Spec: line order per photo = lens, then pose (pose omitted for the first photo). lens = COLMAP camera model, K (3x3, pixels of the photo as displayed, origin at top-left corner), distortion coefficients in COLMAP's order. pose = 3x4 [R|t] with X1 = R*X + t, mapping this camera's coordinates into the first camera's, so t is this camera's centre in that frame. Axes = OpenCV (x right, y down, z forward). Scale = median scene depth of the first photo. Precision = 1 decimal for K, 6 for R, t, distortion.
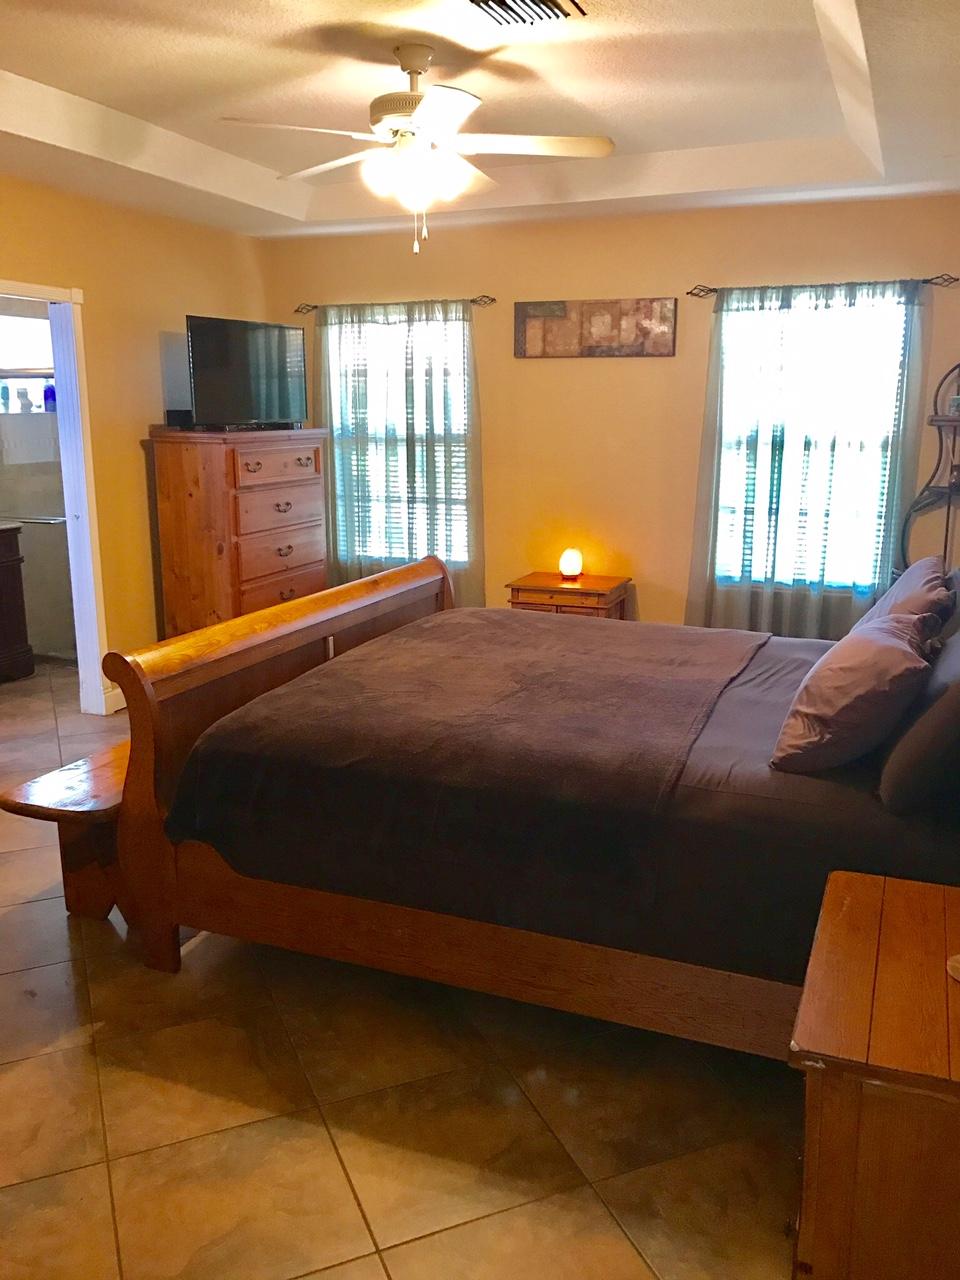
lens RADIAL K [[1045.5, 0, 480.0], [0, 1045.5, 640.0], [0, 0, 1]] dist [0.032601, -0.018609]
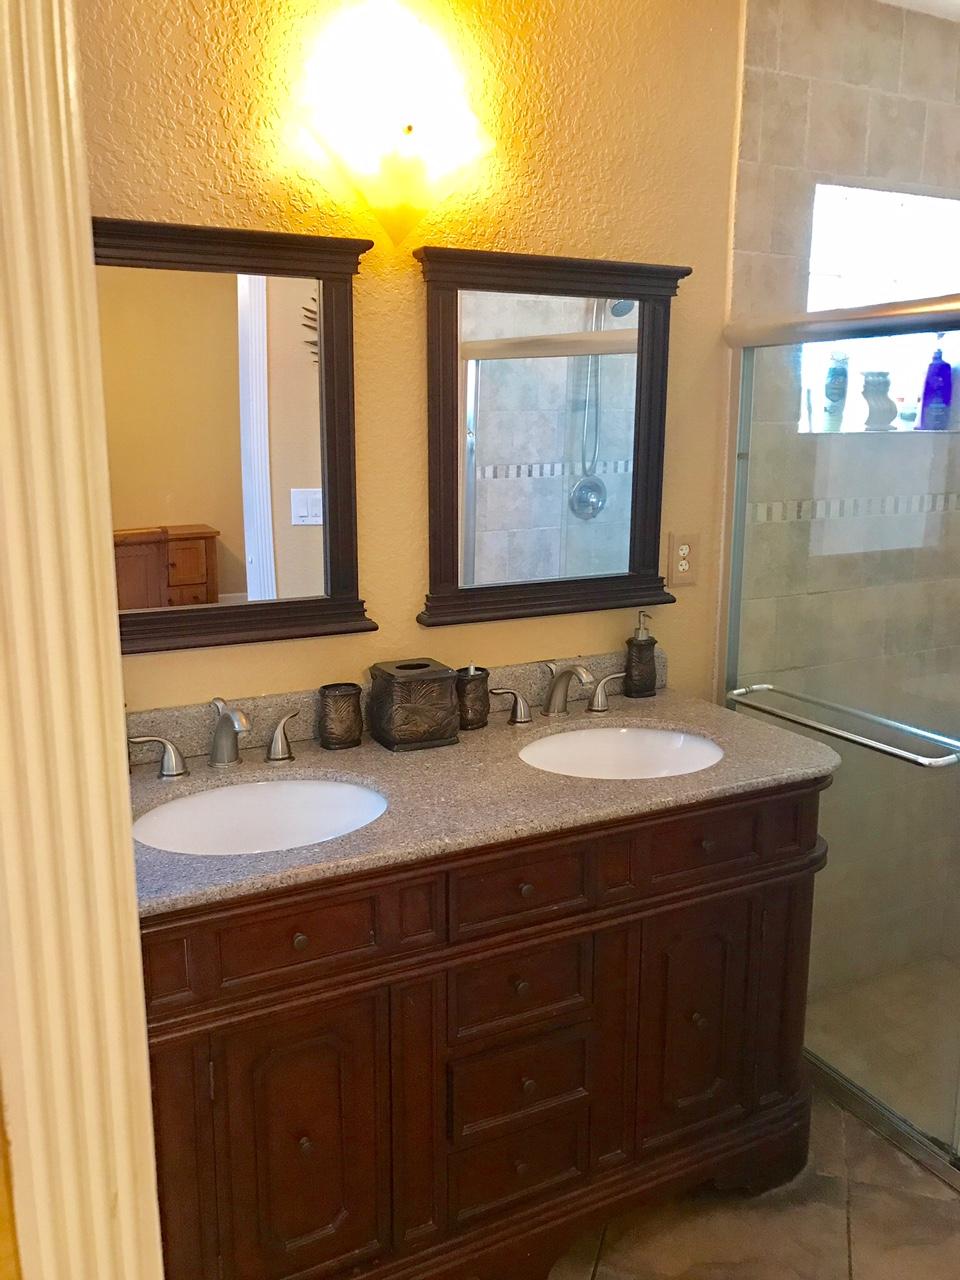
lens RADIAL K [[1063.2, 0, 481.2], [0, 1063.2, 637.4], [0, 0, 1]] dist [0.016996, 0.000183]
pose [[0.757898, 0.132900, -0.638693, -0.317412], [-0.144766, 0.988882, 0.033983, -0.149115], [0.636108, 0.066705, 0.768711, 0.681744]]
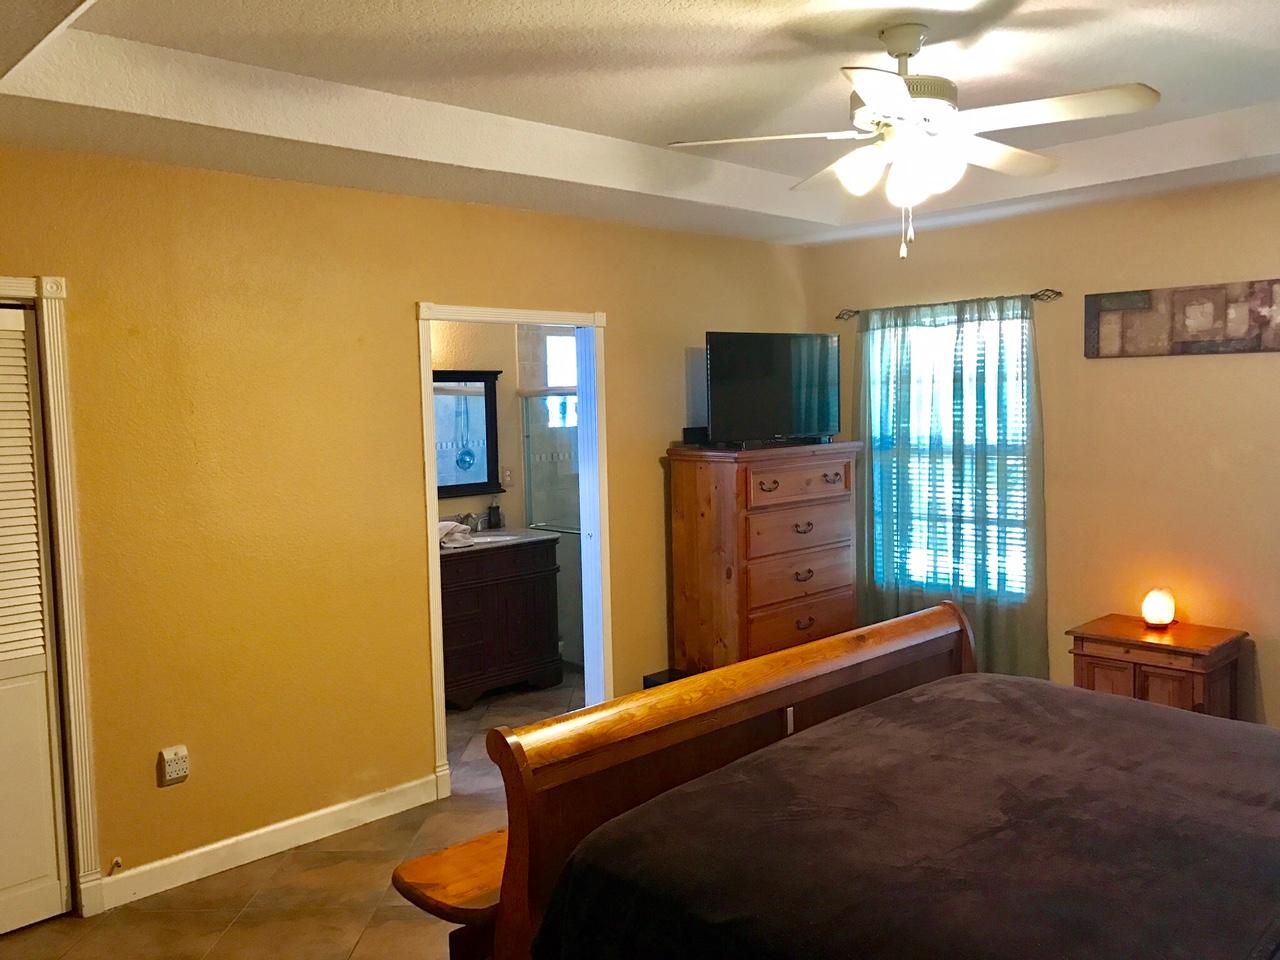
lens RADIAL K [[1045.5, 0, 640.0], [0, 1045.5, 480.0], [0, 0, 1]] dist [0.032601, -0.018609]
pose [[0.910057, 0.011893, -0.414313, 0.059866], [-0.067535, 0.990485, -0.119910, -0.048111], [0.408944, 0.137106, 0.902201, 0.108276]]
